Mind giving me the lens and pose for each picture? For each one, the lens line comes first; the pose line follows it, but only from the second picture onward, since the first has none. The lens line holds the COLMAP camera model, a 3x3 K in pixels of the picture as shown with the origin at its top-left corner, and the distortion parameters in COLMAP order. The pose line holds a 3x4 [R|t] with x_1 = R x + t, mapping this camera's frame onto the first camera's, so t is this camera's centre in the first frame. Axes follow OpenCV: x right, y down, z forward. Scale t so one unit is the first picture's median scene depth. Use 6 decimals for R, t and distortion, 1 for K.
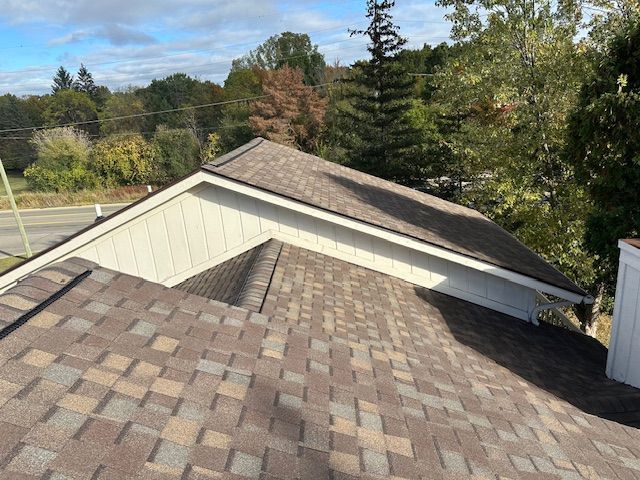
lens RADIAL K [[447.8, 0, 318.0], [0, 447.8, 244.5], [0, 0, 1]] dist [0.029689, -0.031963]
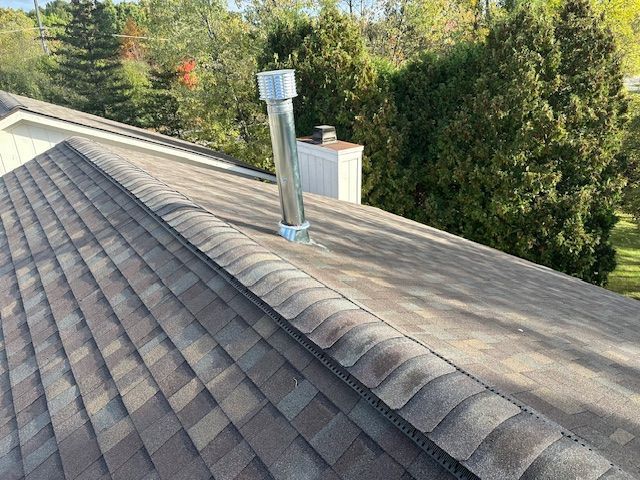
lens RADIAL K [[447.8, 0, 325.9], [0, 447.8, 241.4], [0, 0, 1]] dist [0.029689, -0.031963]
pose [[0.774971, -0.202955, 0.598523, -0.057895], [0.160370, 0.979188, 0.124388, 0.025658], [-0.611311, -0.000412, 0.791390, -0.080365]]
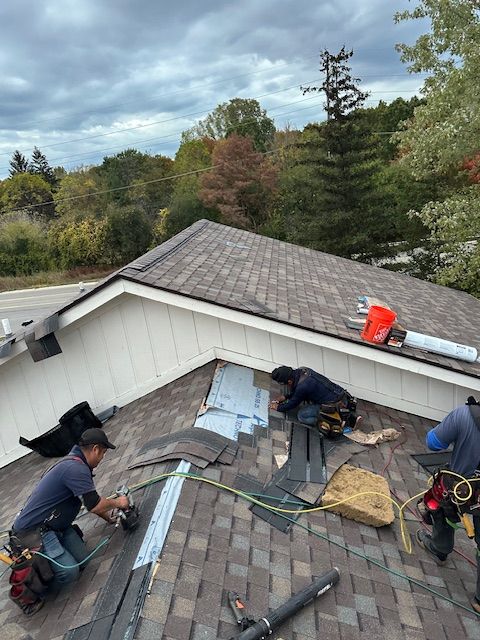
lens RADIAL K [[447.8, 0, 237.7], [0, 447.8, 319.5], [0, 0, 1]] dist [0.029689, -0.031963]
pose [[0.995800, -0.036953, -0.083769, 0.000235], [0.038232, 0.999175, 0.013720, -0.013147], [0.083193, -0.016865, 0.996391, 0.033989]]
